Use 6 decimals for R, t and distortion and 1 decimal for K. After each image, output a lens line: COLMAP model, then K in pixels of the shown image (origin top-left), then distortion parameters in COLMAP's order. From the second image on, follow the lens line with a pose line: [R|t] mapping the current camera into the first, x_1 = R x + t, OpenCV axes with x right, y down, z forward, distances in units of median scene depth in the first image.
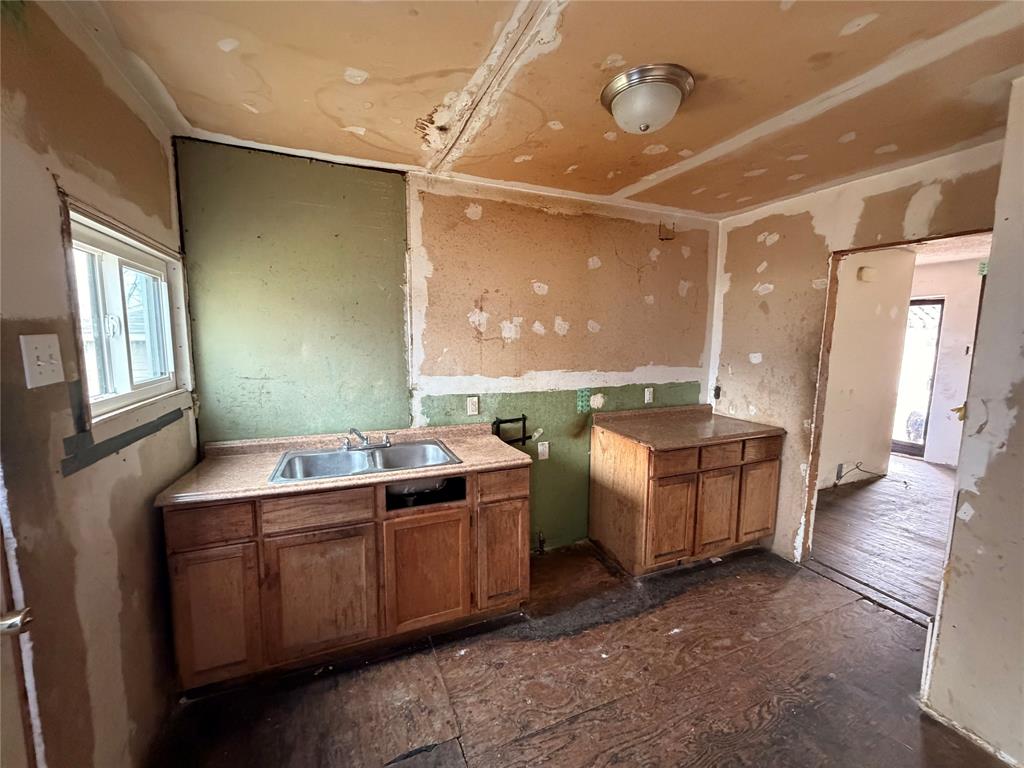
lens RADIAL K [[409.4, 0, 512.0], [0, 409.4, 384.0], [0, 0, 1]] dist [0.002150, 0.000397]
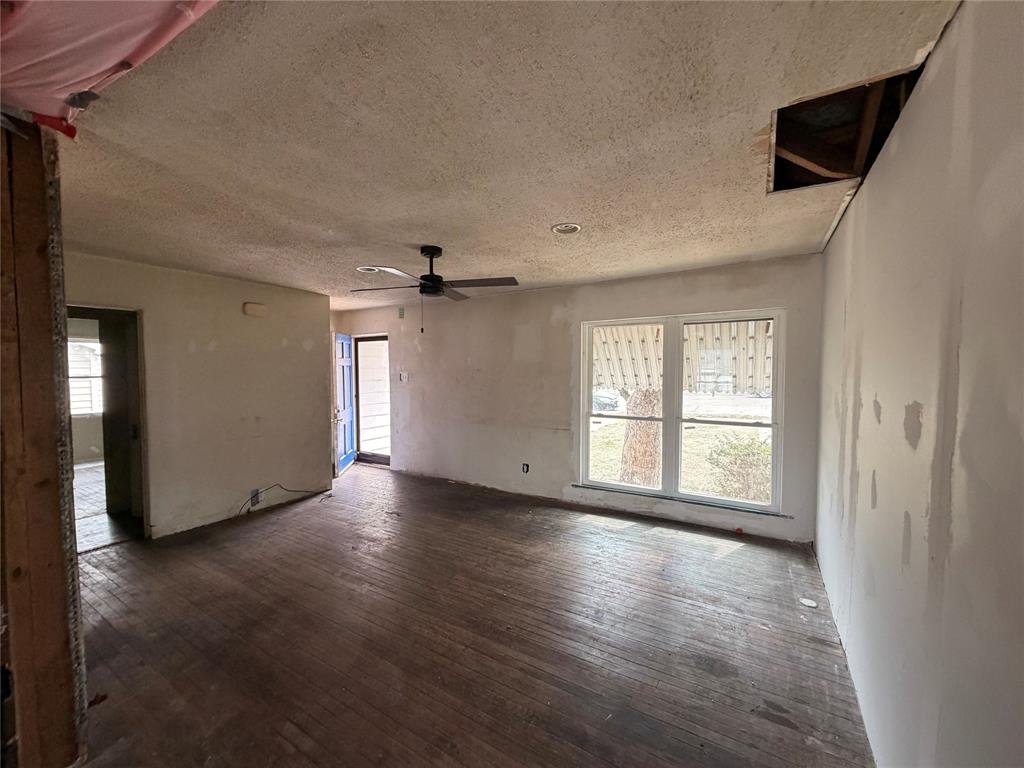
lens RADIAL K [[409.4, 0, 512.0], [0, 409.4, 384.0], [0, 0, 1]] dist [0.002150, 0.000397]
pose [[0.818336, -0.035521, 0.573641, 1.243605], [0.079763, 0.995449, -0.052147, 0.059666], [-0.569178, 0.088429, 0.817445, -0.391154]]
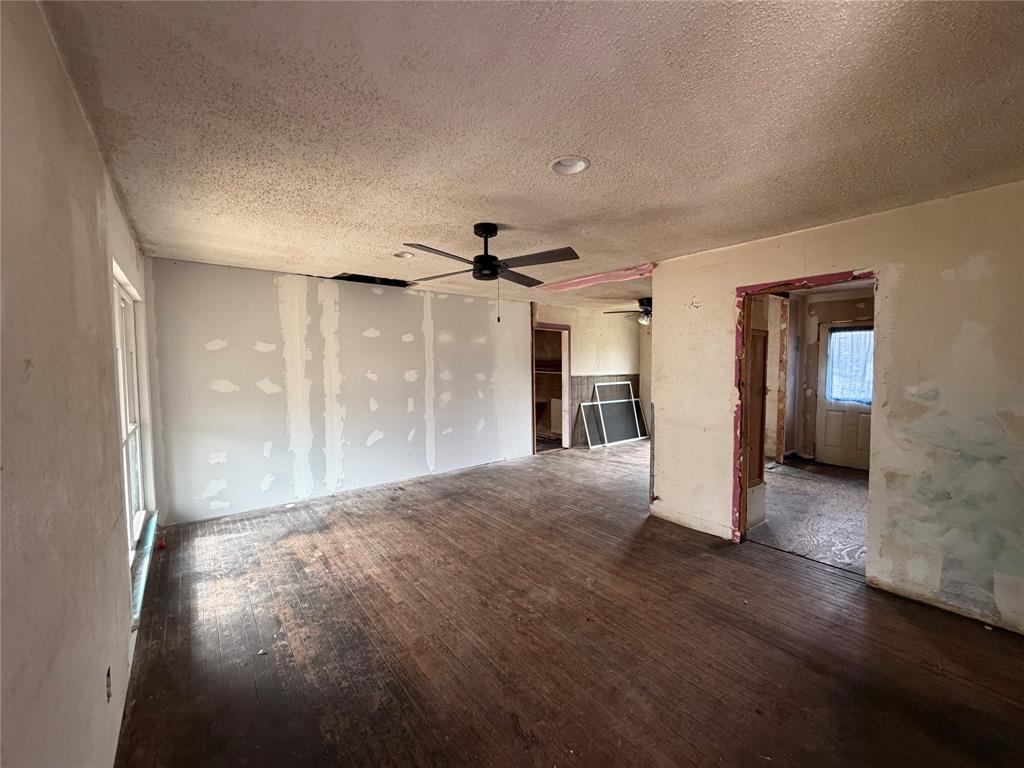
lens RADIAL K [[409.4, 0, 512.0], [0, 409.4, 384.0], [0, 0, 1]] dist [0.002150, 0.000397]
pose [[-0.966469, 0.006687, -0.256696, 1.961274], [-0.036540, 0.985907, 0.163257, -0.185325], [0.254170, 0.167163, -0.952604, 1.792361]]
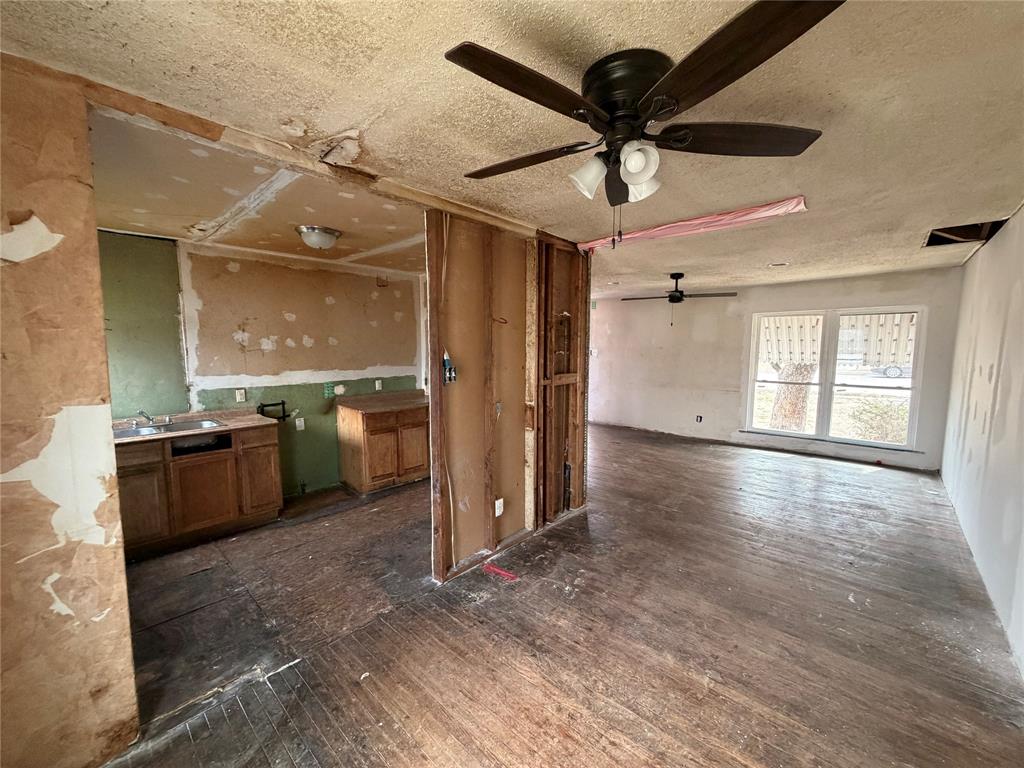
lens RADIAL K [[409.4, 0, 512.0], [0, 409.4, 384.0], [0, 0, 1]] dist [0.002150, 0.000397]
pose [[0.913094, -0.049109, 0.404781, 0.208297], [0.057571, 0.998303, -0.008750, 0.082971], [-0.403664, 0.031294, 0.914372, -0.774574]]
